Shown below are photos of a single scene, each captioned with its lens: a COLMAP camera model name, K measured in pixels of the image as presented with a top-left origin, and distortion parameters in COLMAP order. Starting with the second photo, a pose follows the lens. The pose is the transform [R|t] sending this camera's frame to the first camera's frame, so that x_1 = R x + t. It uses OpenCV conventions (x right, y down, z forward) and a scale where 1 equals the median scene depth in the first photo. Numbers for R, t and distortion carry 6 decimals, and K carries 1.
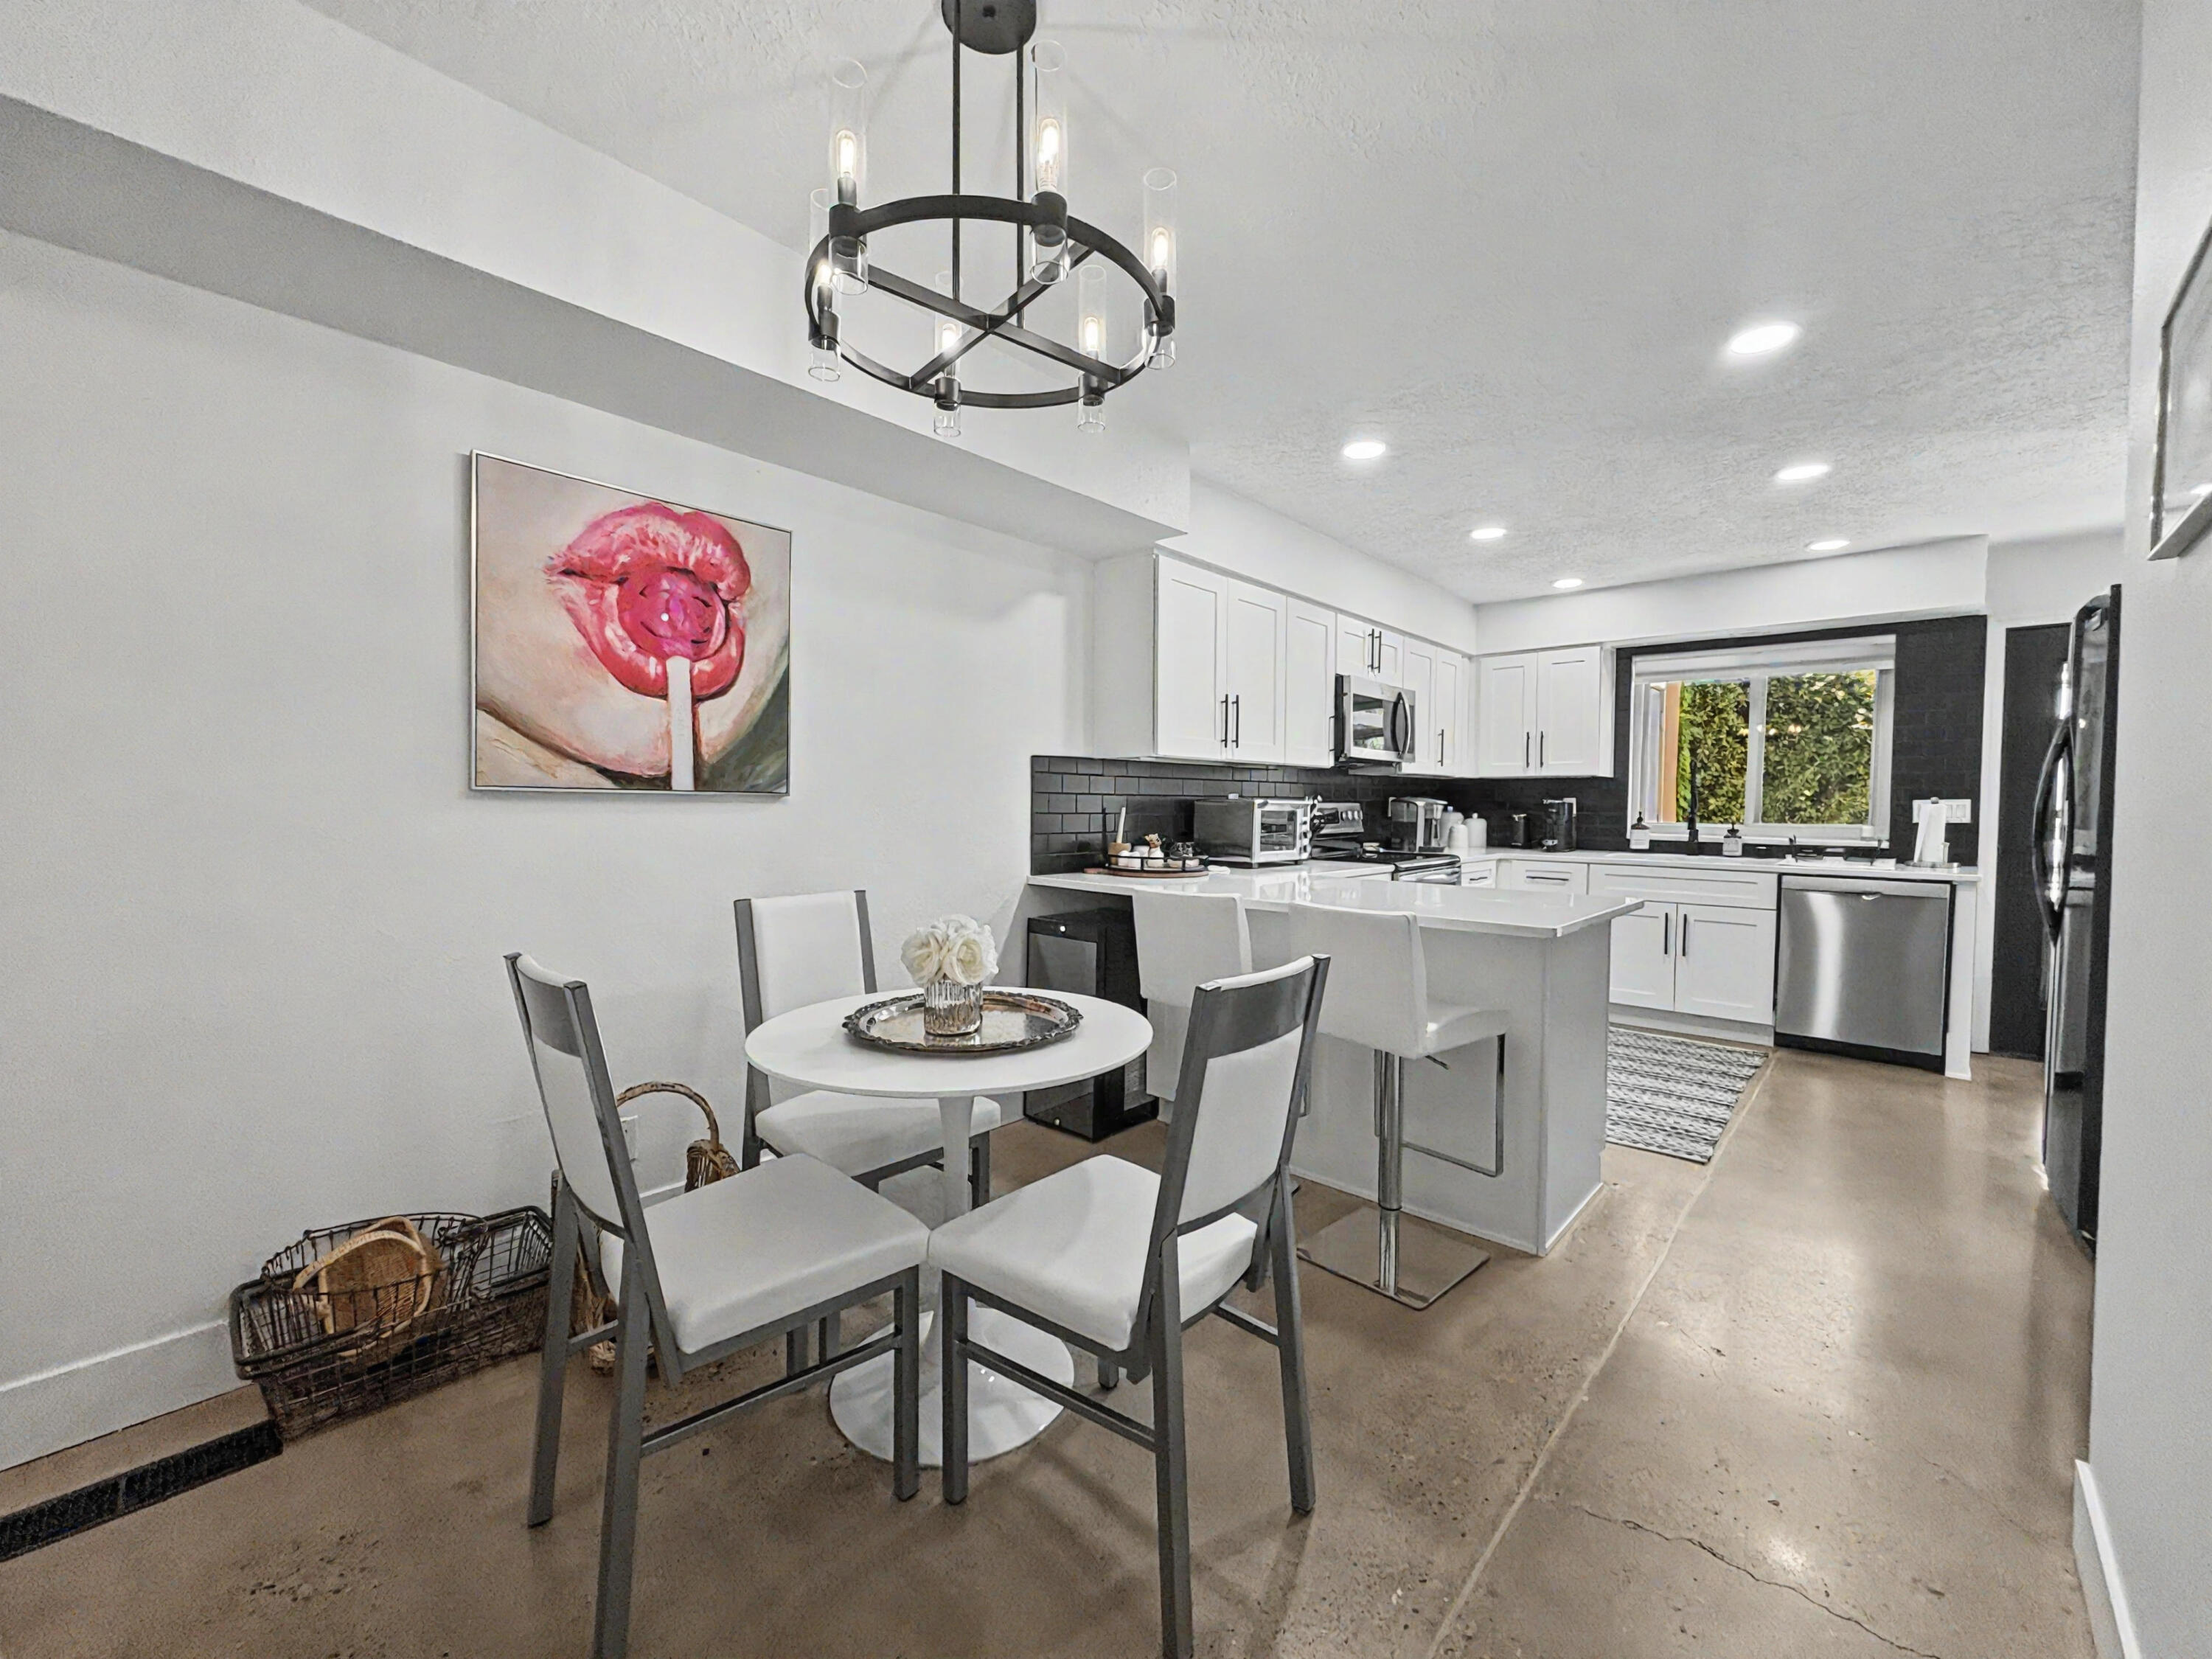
lens RADIAL K [[881.0, 0, 1111.5], [0, 881.0, 827.5], [0, 0, 1]] dist [-0.000097, -0.000208]
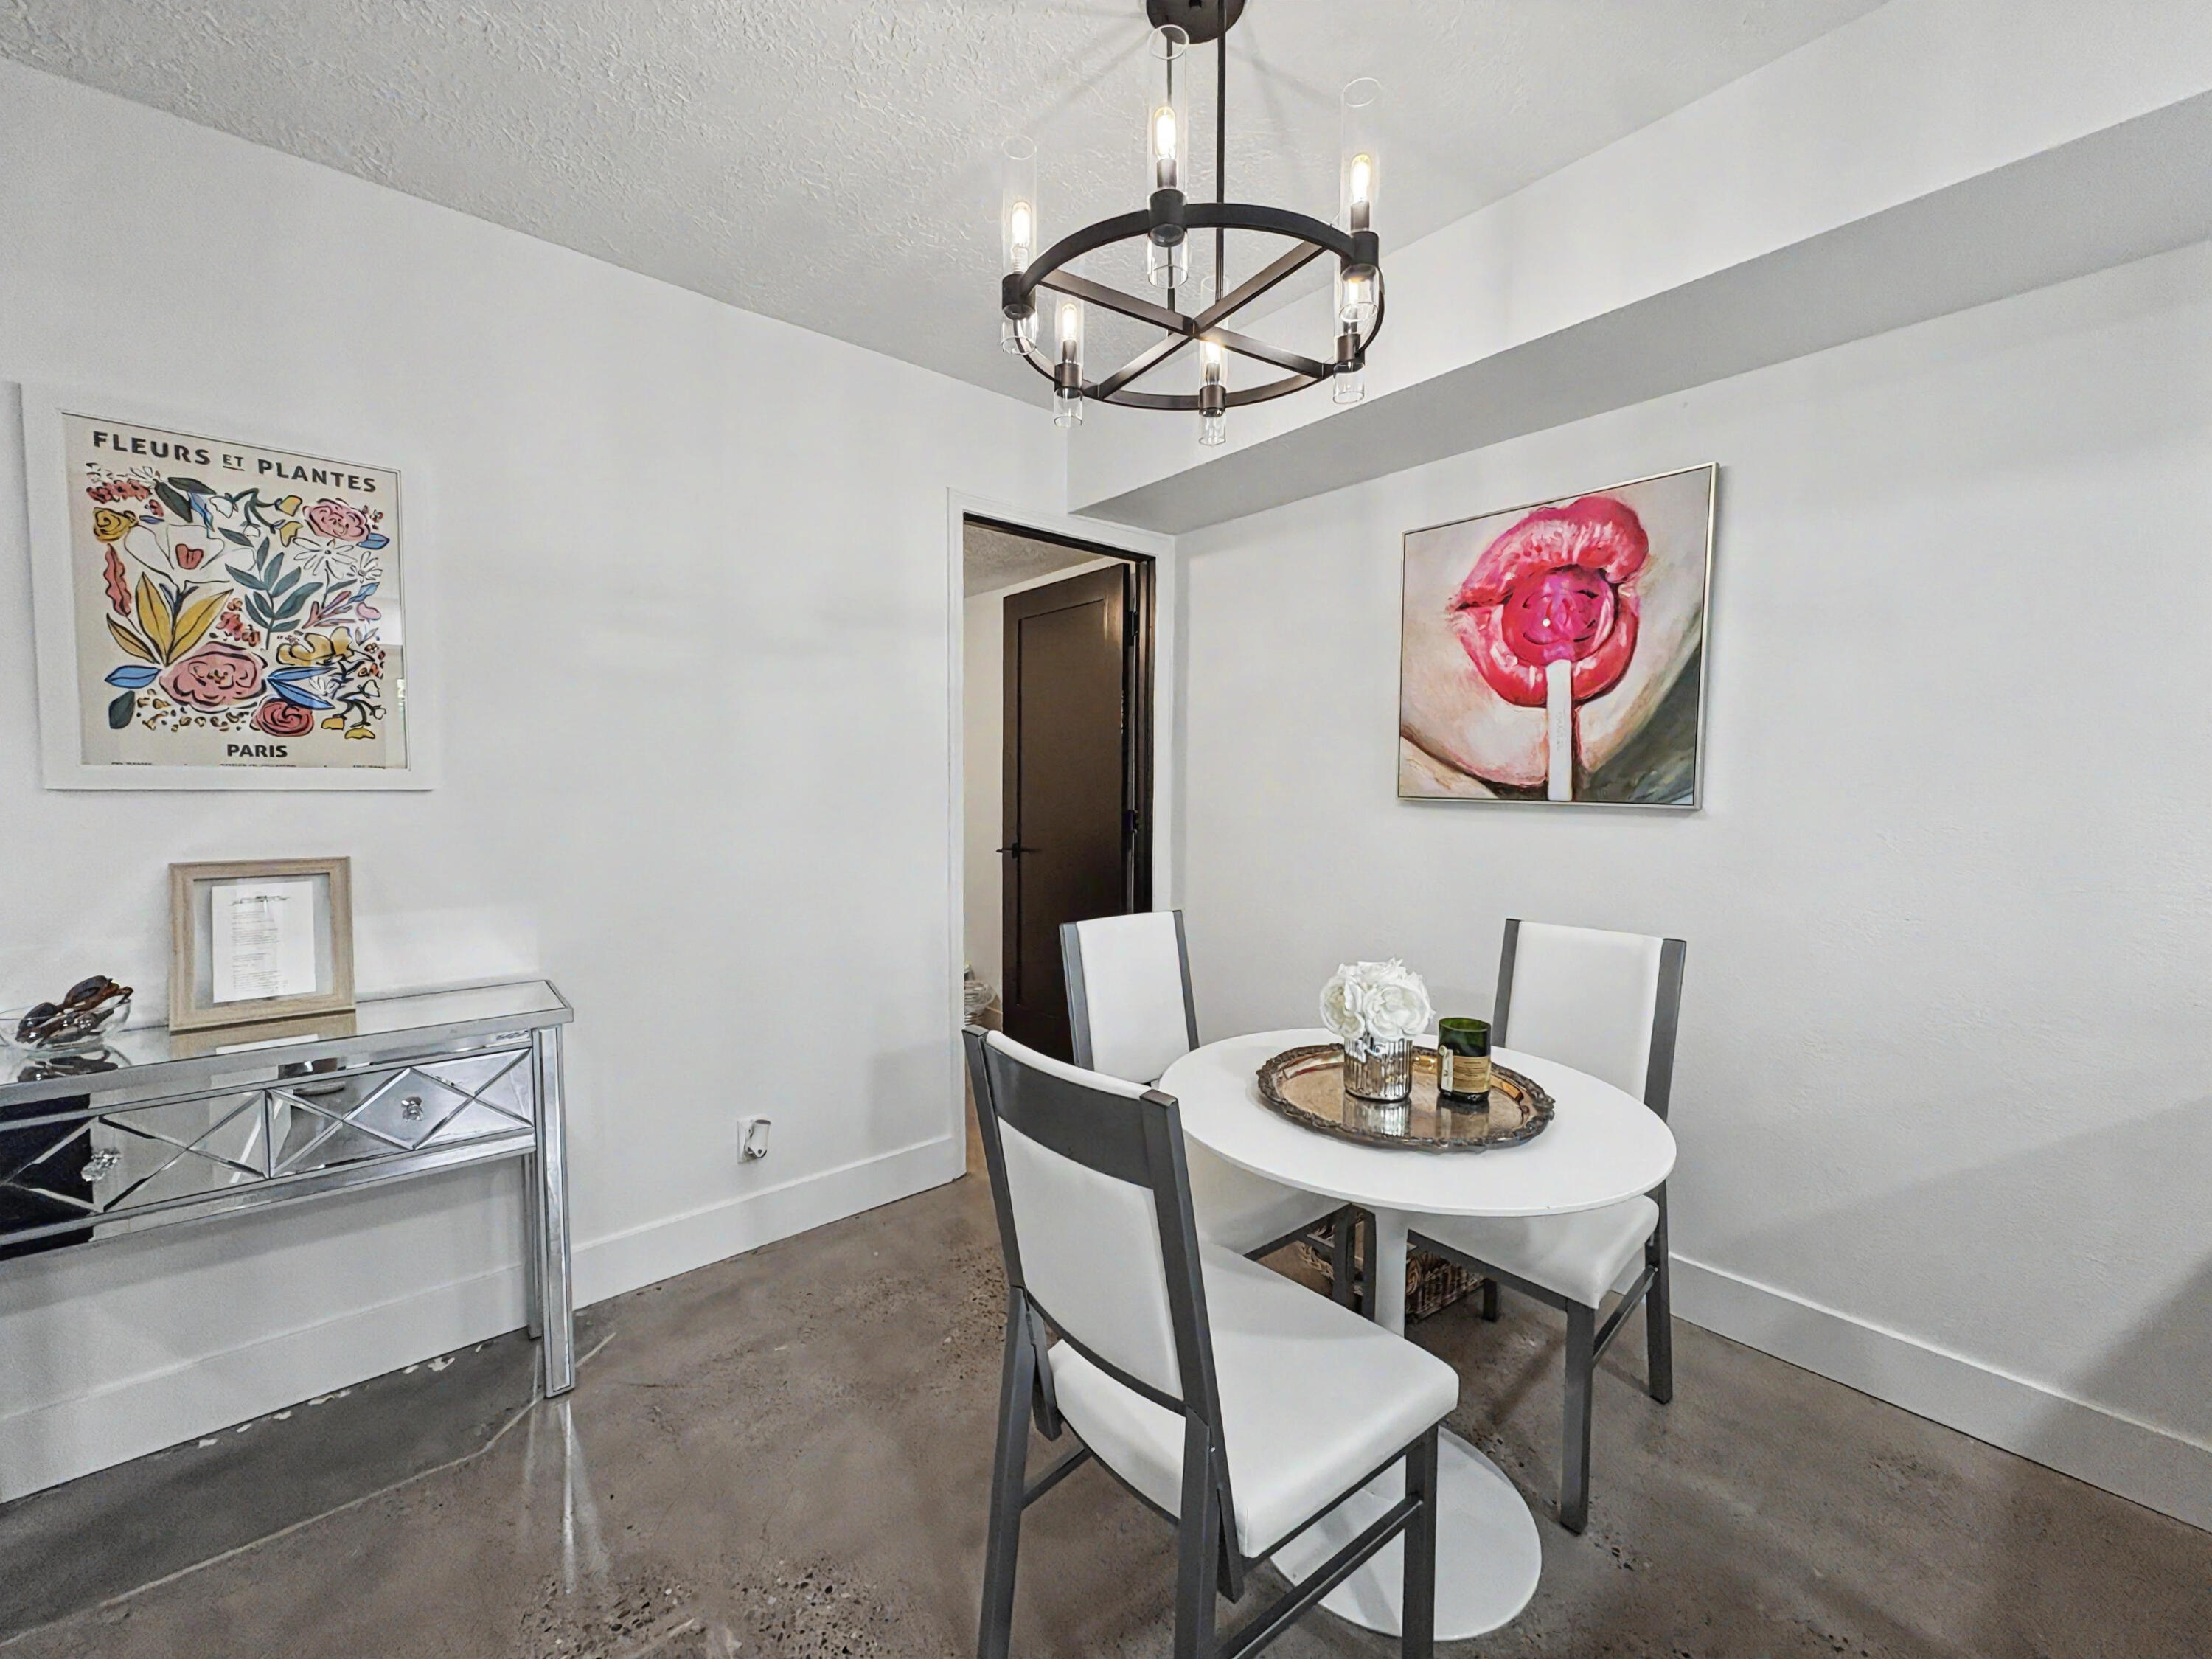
lens RADIAL K [[881.0, 0, 1111.5], [0, 881.0, 827.5], [0, 0, 1]] dist [-0.000097, -0.000208]
pose [[-0.113704, 0.038819, -0.992756, 0.517580], [-0.038049, 0.998333, 0.043395, -0.036874], [0.992786, 0.042707, -0.112037, 0.639202]]
